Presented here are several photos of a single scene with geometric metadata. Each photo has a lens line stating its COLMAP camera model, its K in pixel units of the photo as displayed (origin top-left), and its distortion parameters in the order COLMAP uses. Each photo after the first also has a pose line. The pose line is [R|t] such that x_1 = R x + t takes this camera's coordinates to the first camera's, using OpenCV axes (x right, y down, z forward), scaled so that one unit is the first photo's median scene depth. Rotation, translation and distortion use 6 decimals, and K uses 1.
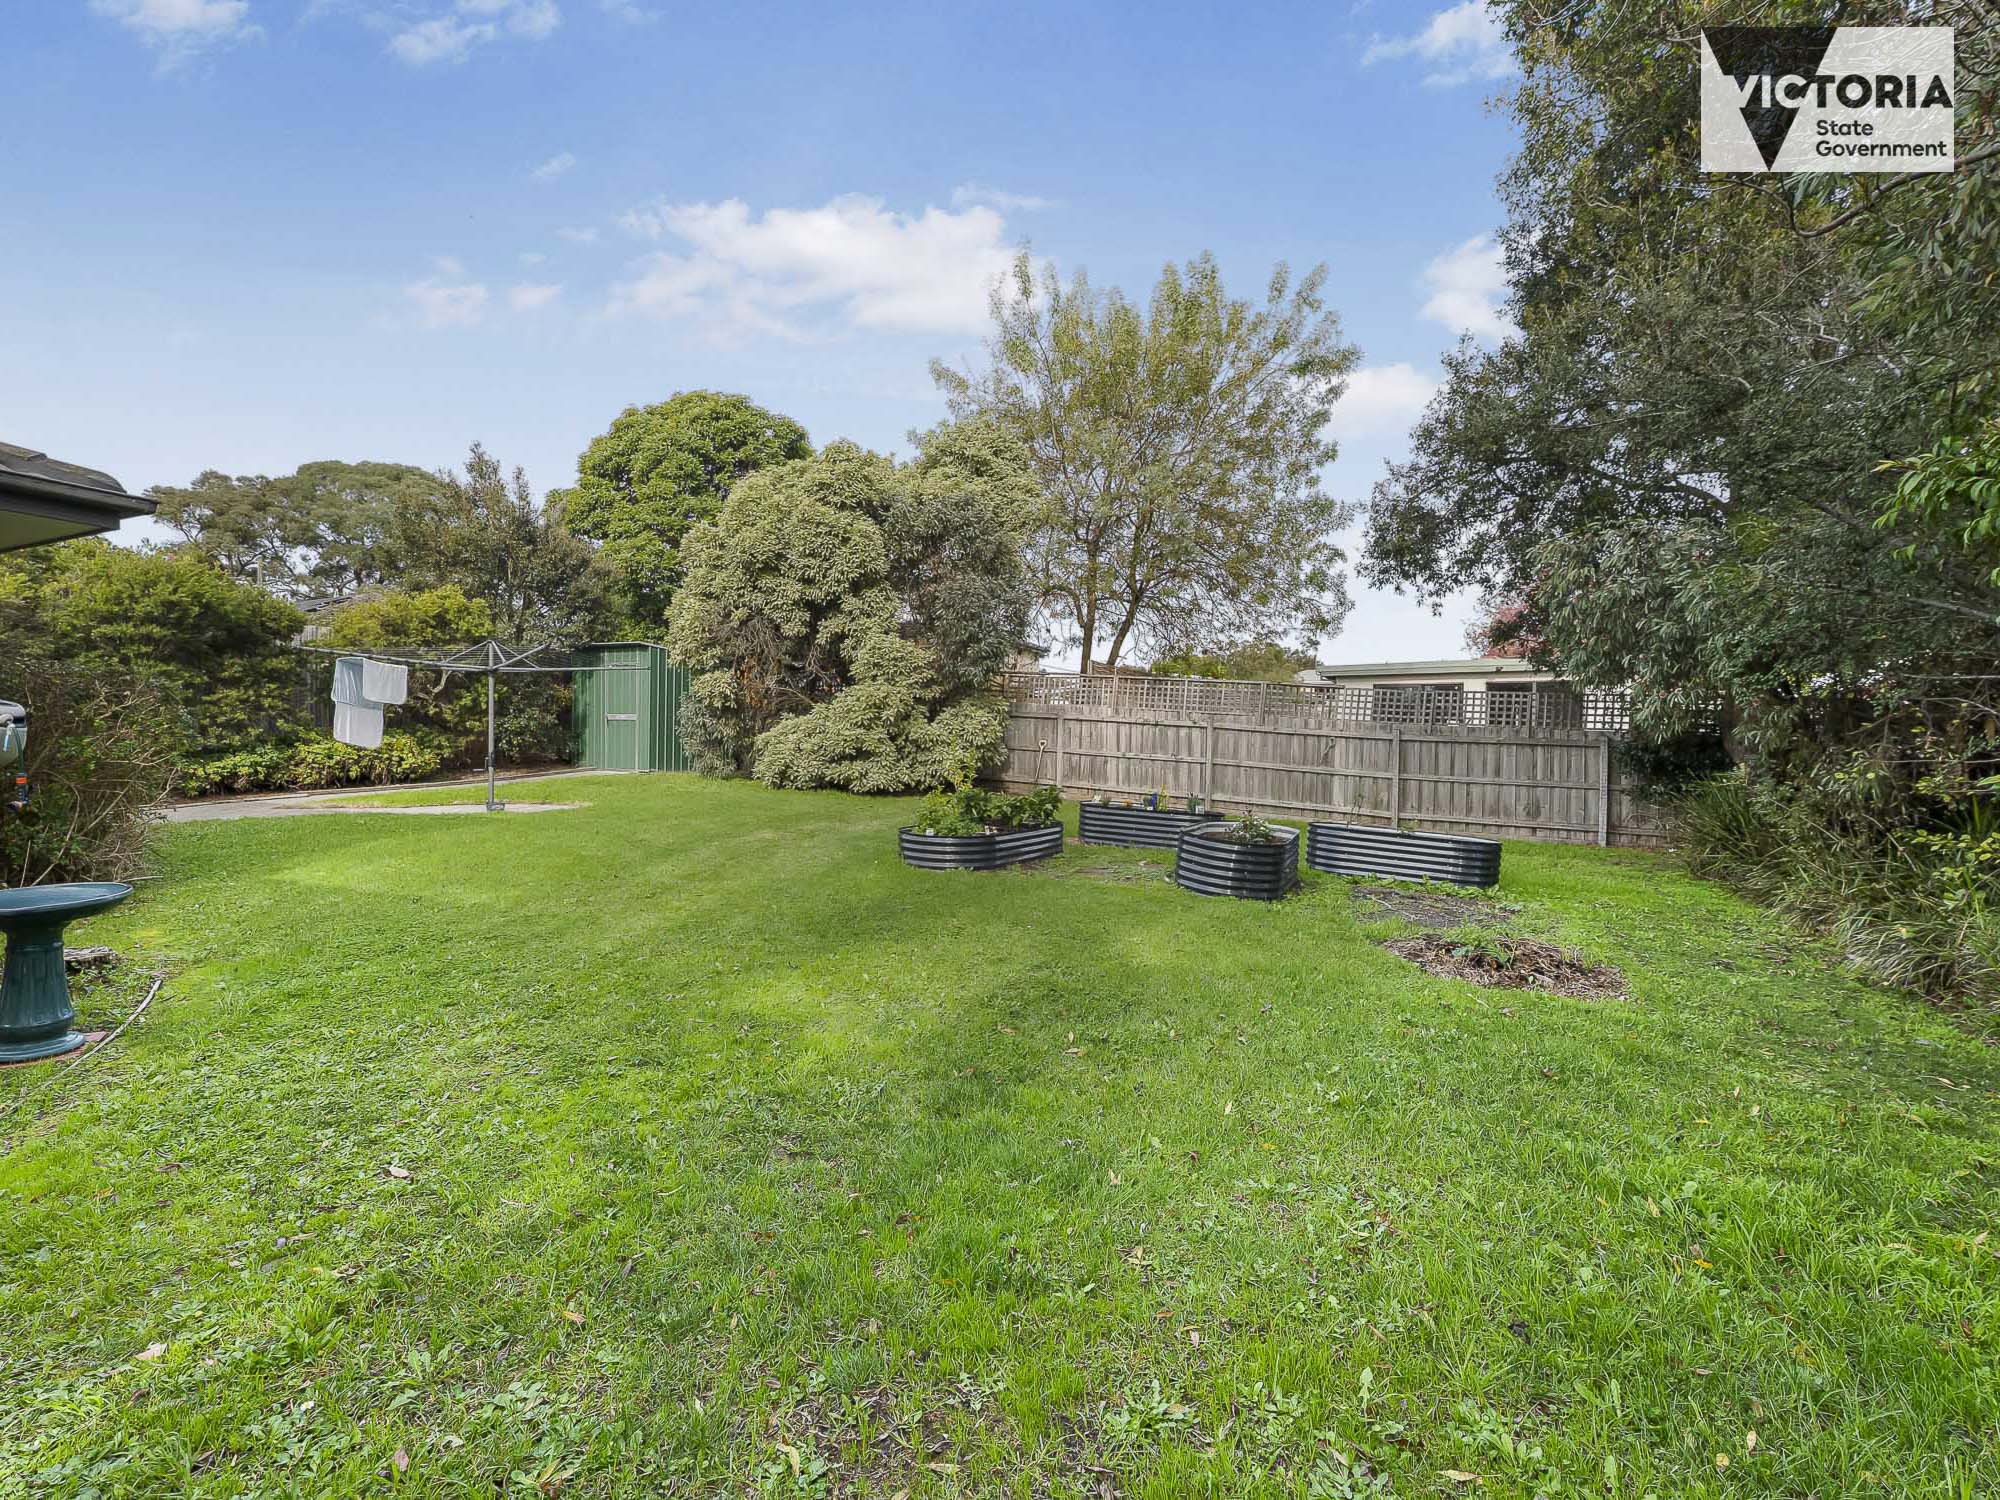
lens RADIAL K [[909.6, 0, 1005.8], [0, 909.6, 758.0], [0, 0, 1]] dist [0.004641, 0.000636]
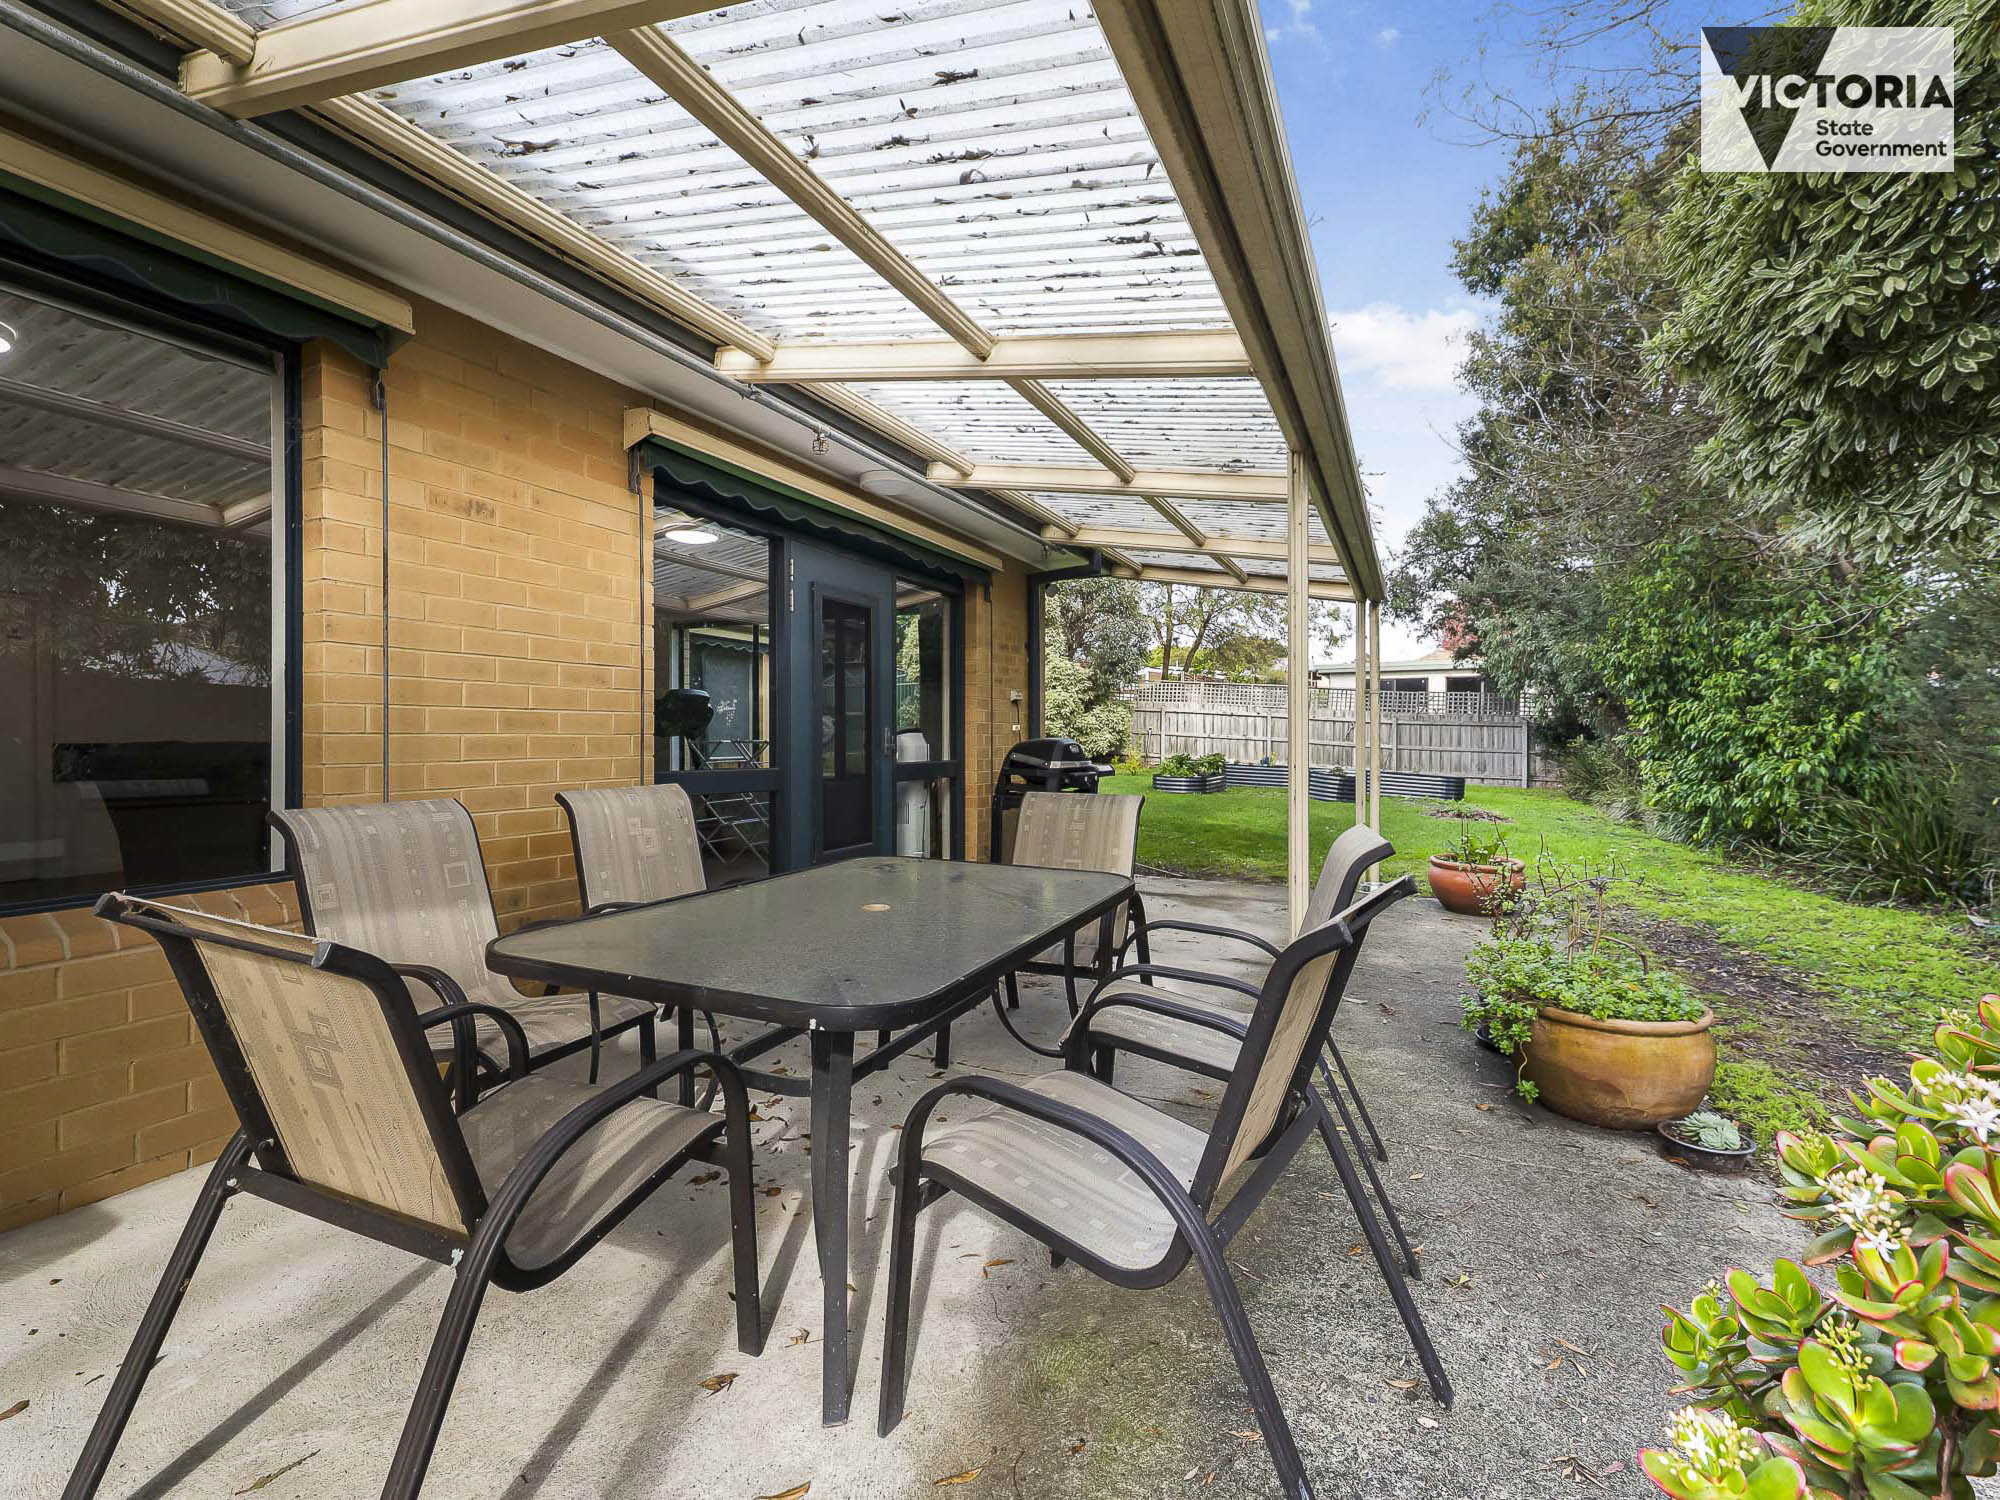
lens RADIAL K [[909.6, 0, 994.1], [0, 909.6, 738.3], [0, 0, 1]] dist [0.004641, 0.000636]
pose [[0.999454, -0.012314, 0.030673, -0.309418], [0.012470, 0.999910, -0.004881, 0.004198], [-0.030610, 0.005261, 0.999518, -0.544338]]
